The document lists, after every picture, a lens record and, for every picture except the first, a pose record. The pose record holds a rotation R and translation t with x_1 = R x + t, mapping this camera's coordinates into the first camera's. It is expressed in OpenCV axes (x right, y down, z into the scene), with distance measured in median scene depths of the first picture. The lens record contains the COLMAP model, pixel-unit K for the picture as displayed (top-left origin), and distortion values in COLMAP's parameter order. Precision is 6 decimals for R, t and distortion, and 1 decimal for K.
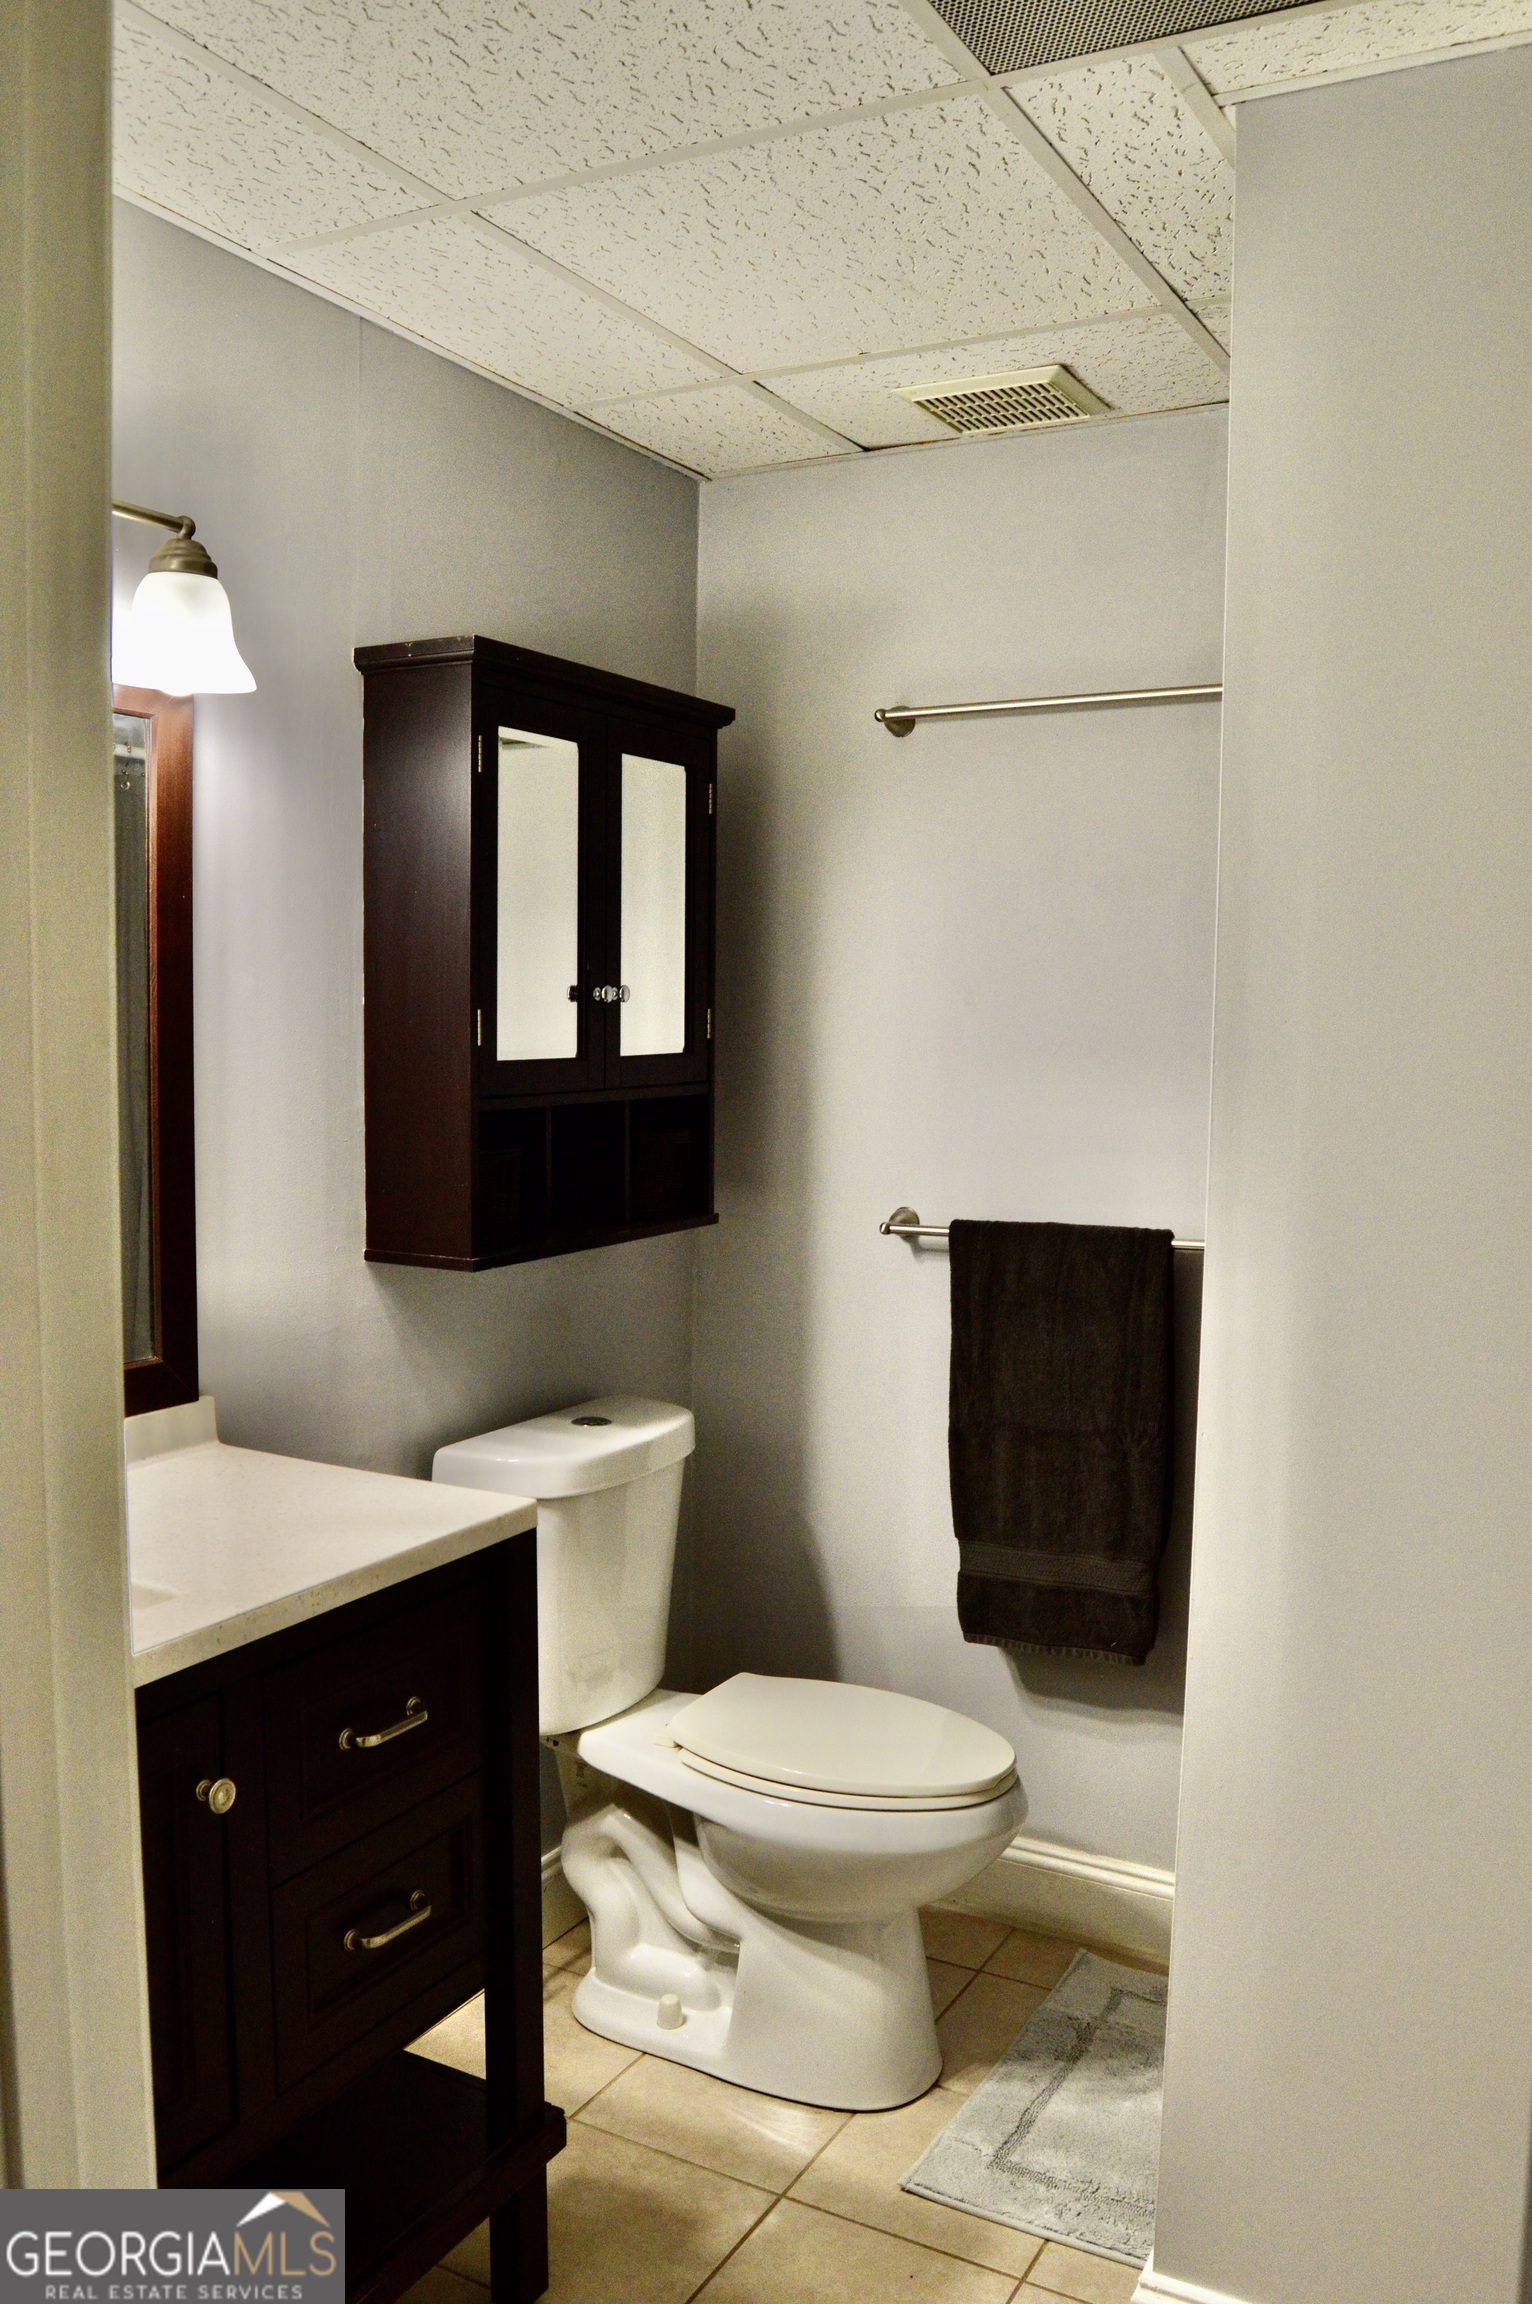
lens RADIAL K [[1838.3, 0, 766.0], [0, 1838.3, 1152.0], [0, 0, 1]] dist [-0.096105, 0.045261]
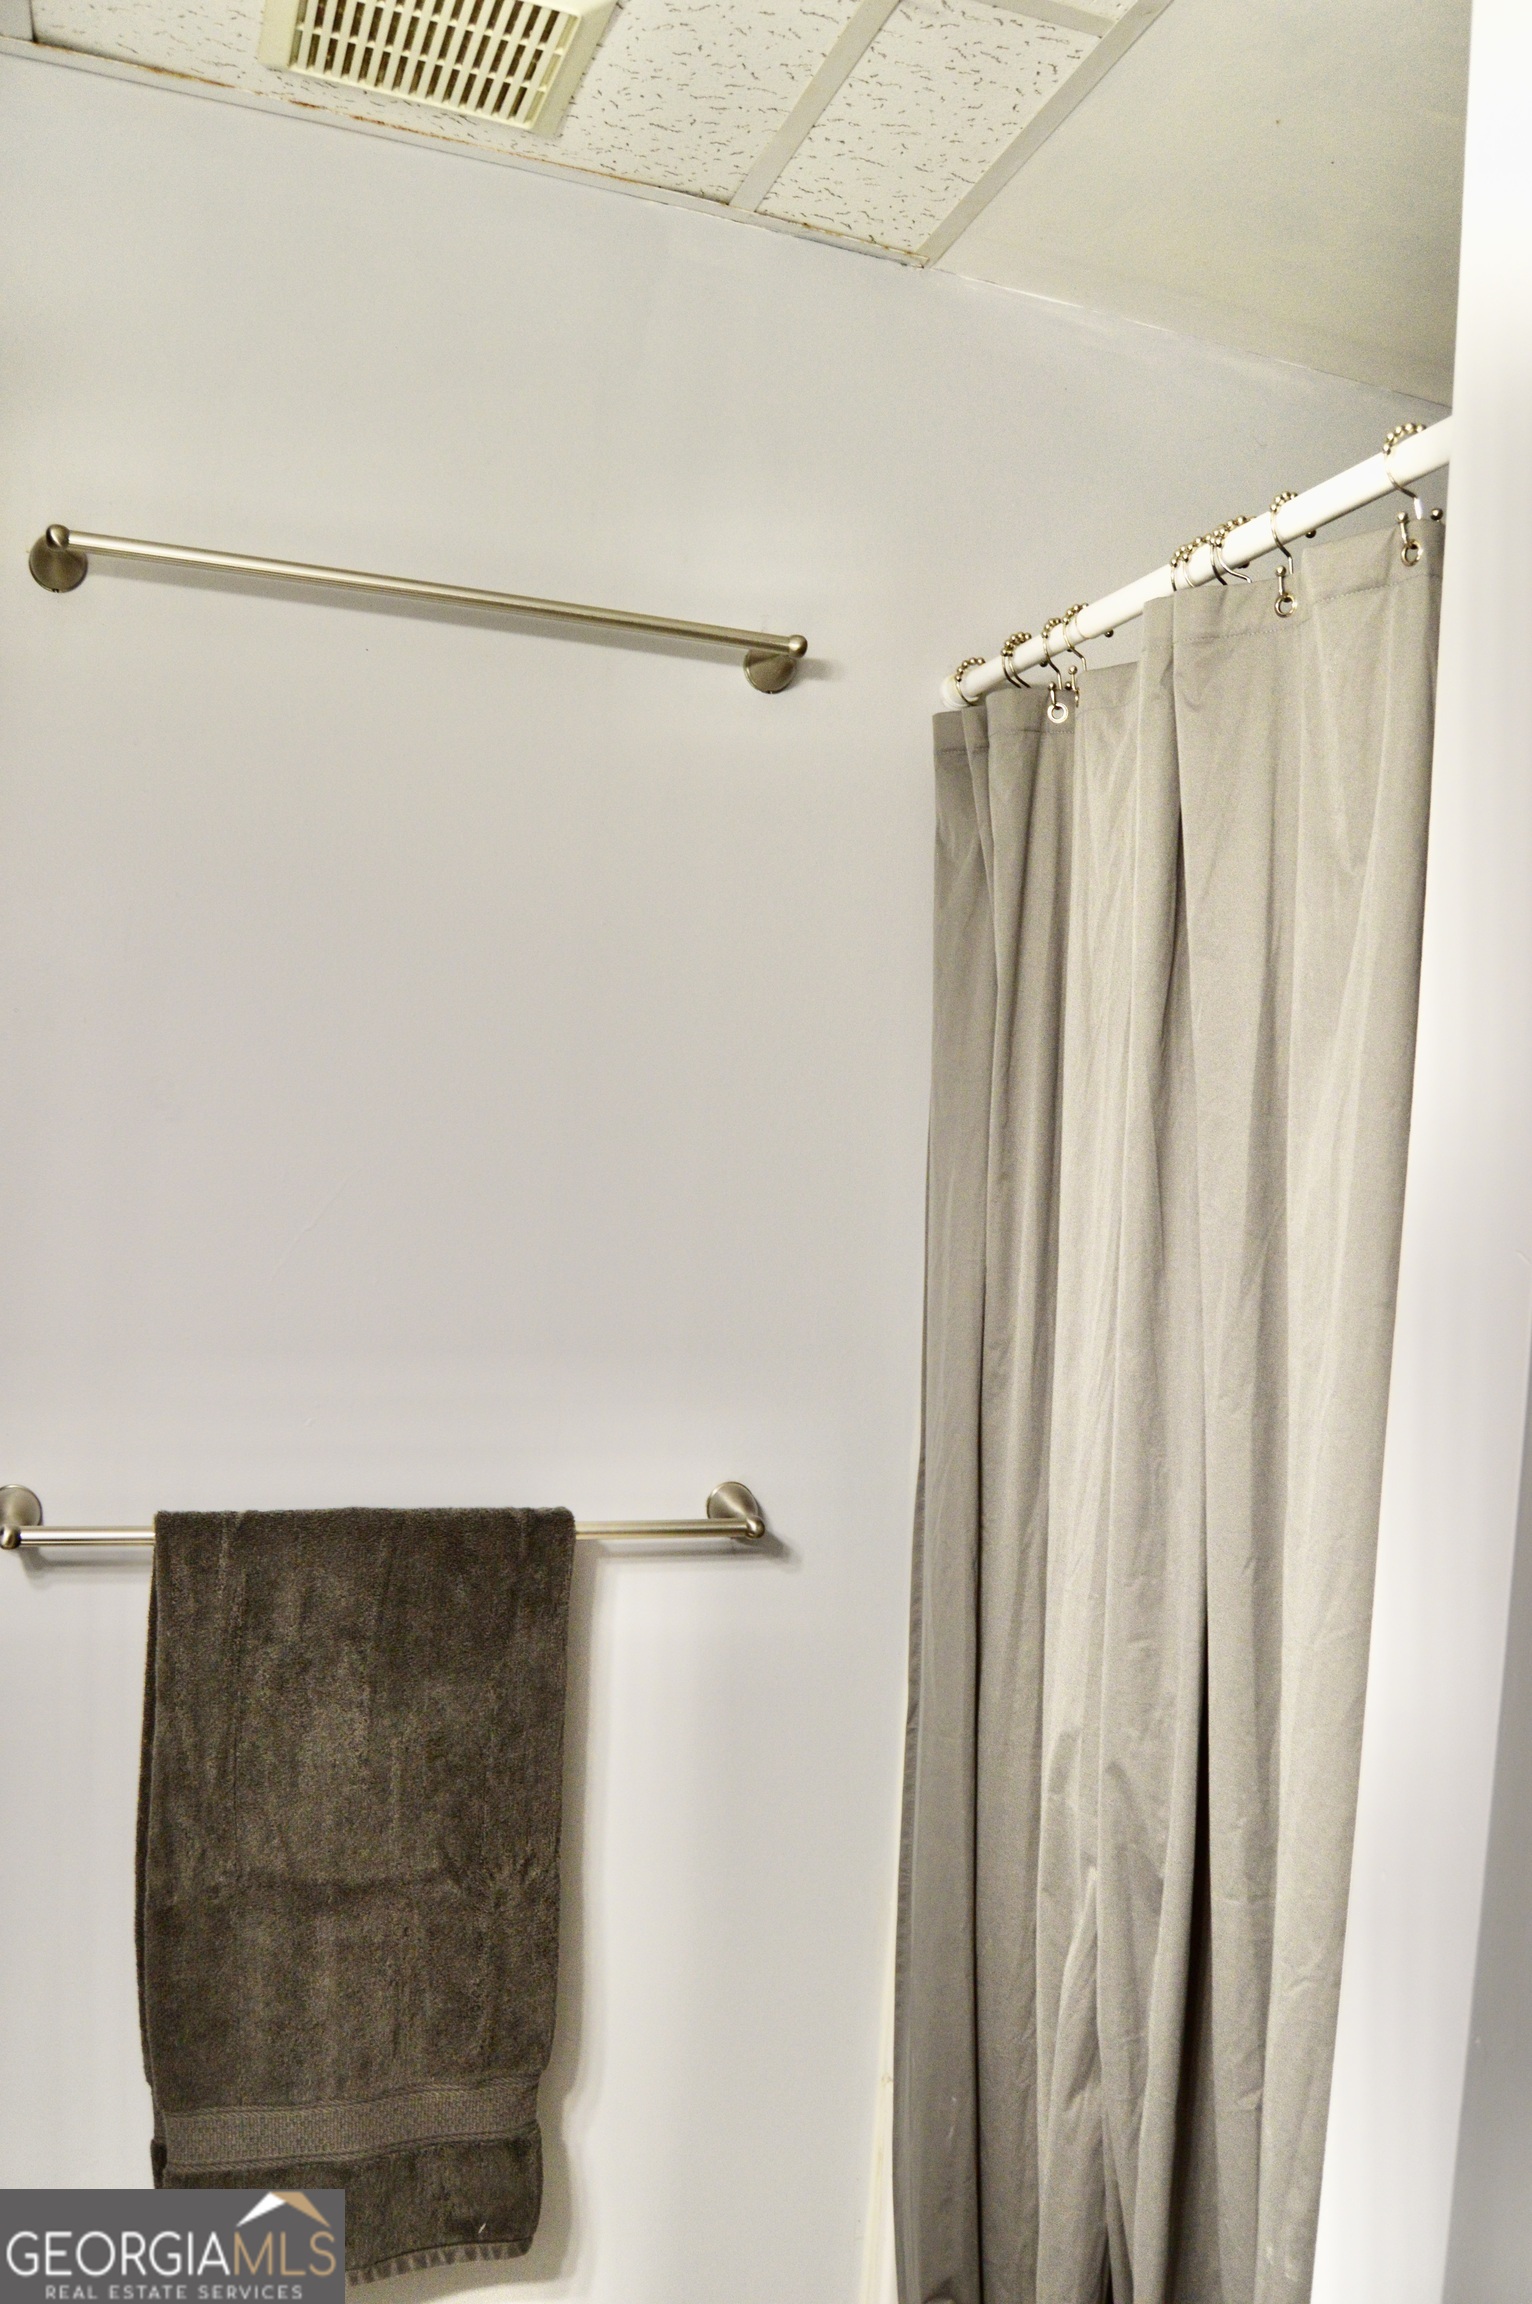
lens RADIAL K [[1838.3, 0, 766.0], [0, 1838.3, 1152.0], [0, 0, 1]] dist [-0.096105, 0.045261]
pose [[0.644243, 0.029928, 0.764236, -0.192581], [0.005306, 0.999035, -0.043595, -0.045885], [-0.764803, 0.032141, 0.643462, 0.548019]]
